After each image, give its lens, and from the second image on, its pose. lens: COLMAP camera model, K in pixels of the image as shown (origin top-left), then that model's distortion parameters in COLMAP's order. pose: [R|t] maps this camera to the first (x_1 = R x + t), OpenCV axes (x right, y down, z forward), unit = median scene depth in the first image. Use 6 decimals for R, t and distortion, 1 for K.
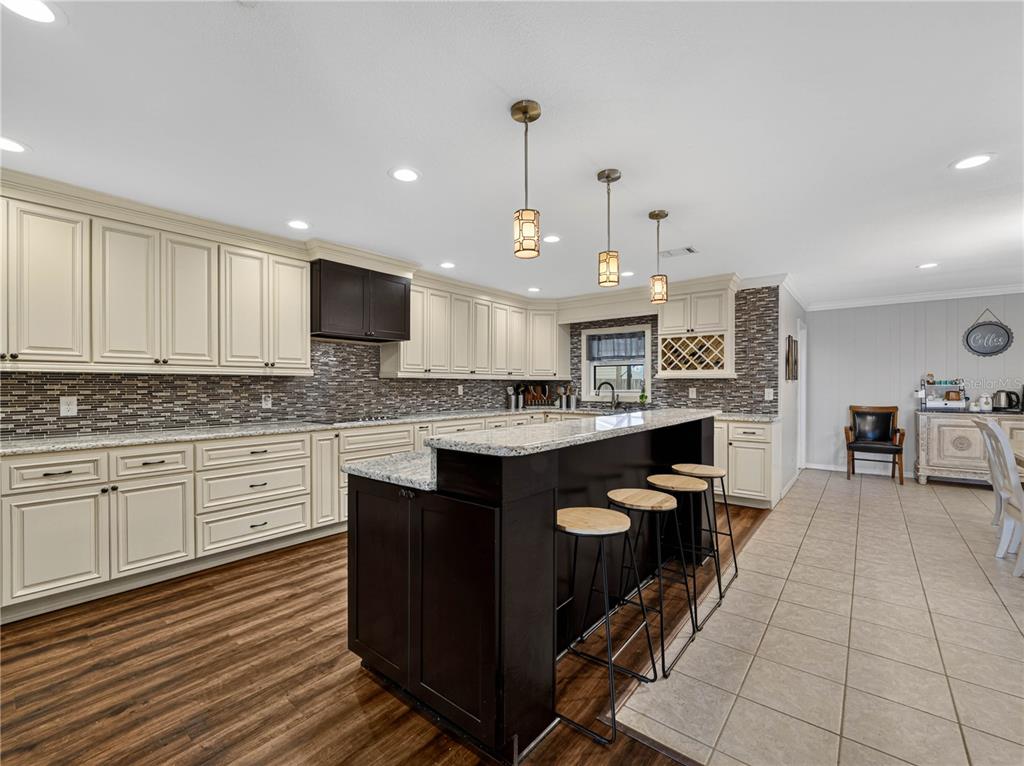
lens RADIAL K [[436.7, 0, 511.3], [0, 436.7, 388.1], [0, 0, 1]] dist [-0.026526, 0.000733]
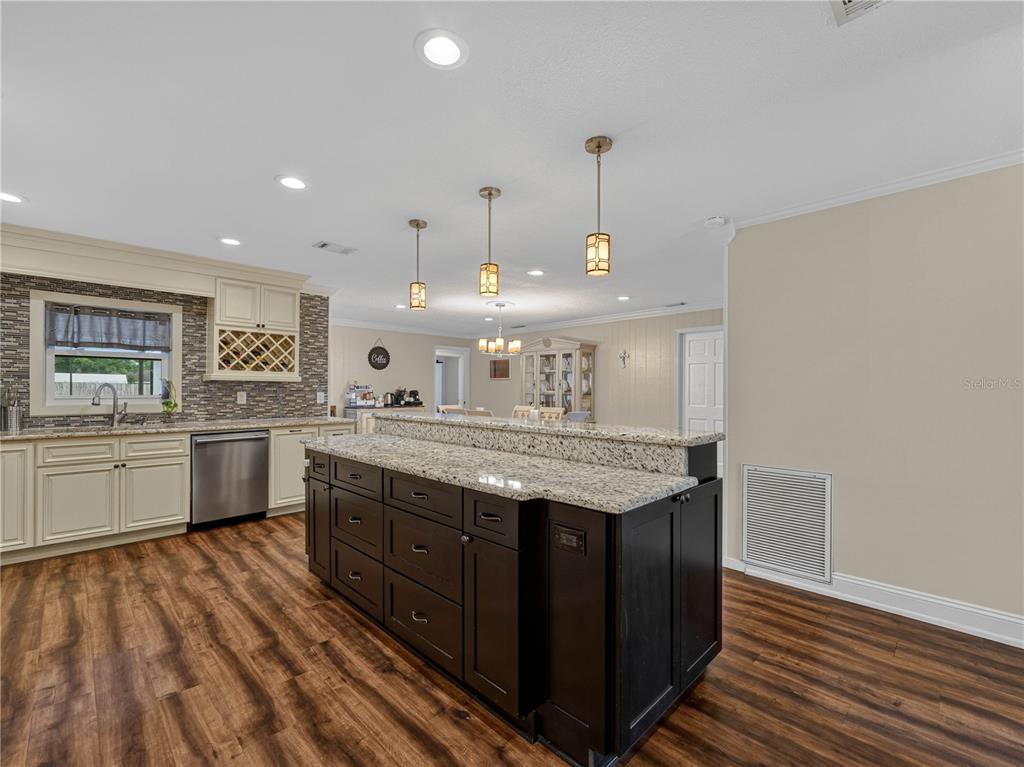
lens RADIAL K [[436.7, 0, 515.2], [0, 436.7, 390.3], [0, 0, 1]] dist [-0.026526, 0.000733]
pose [[0.093323, -0.000725, 0.995636, -0.379456], [0.003073, 0.999995, 0.000440, -0.002410], [-0.995631, 0.003019, 0.093325, 0.385974]]
